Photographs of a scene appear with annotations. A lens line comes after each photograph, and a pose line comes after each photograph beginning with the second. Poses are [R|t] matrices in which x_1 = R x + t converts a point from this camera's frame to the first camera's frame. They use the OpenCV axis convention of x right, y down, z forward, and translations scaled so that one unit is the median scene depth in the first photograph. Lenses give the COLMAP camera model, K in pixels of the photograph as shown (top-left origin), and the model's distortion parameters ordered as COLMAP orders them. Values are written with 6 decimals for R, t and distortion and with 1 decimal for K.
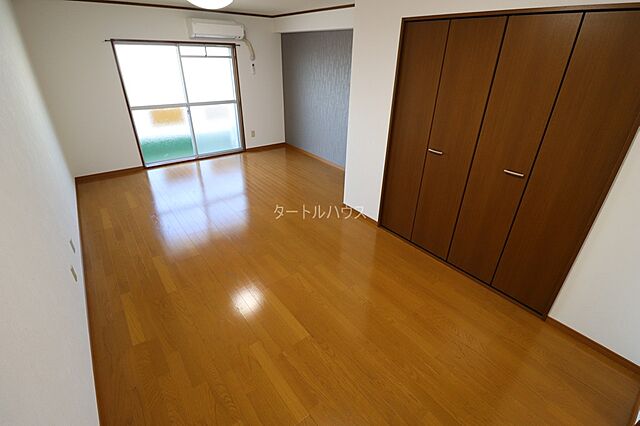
lens RADIAL K [[301.3, 0, 320.5], [0, 301.3, 215.5], [0, 0, 1]] dist [0.000071, -0.000956]
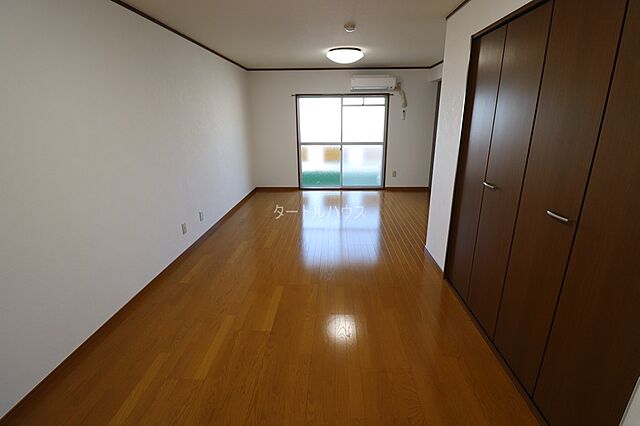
lens RADIAL K [[301.3, 0, 319.6], [0, 301.3, 211.9], [0, 0, 1]] dist [0.000071, -0.000956]
pose [[0.764002, 0.172781, -0.621649, 0.286212], [-0.289079, 0.953028, -0.090392, 0.024566], [0.576831, 0.248765, 0.778063, 0.087250]]
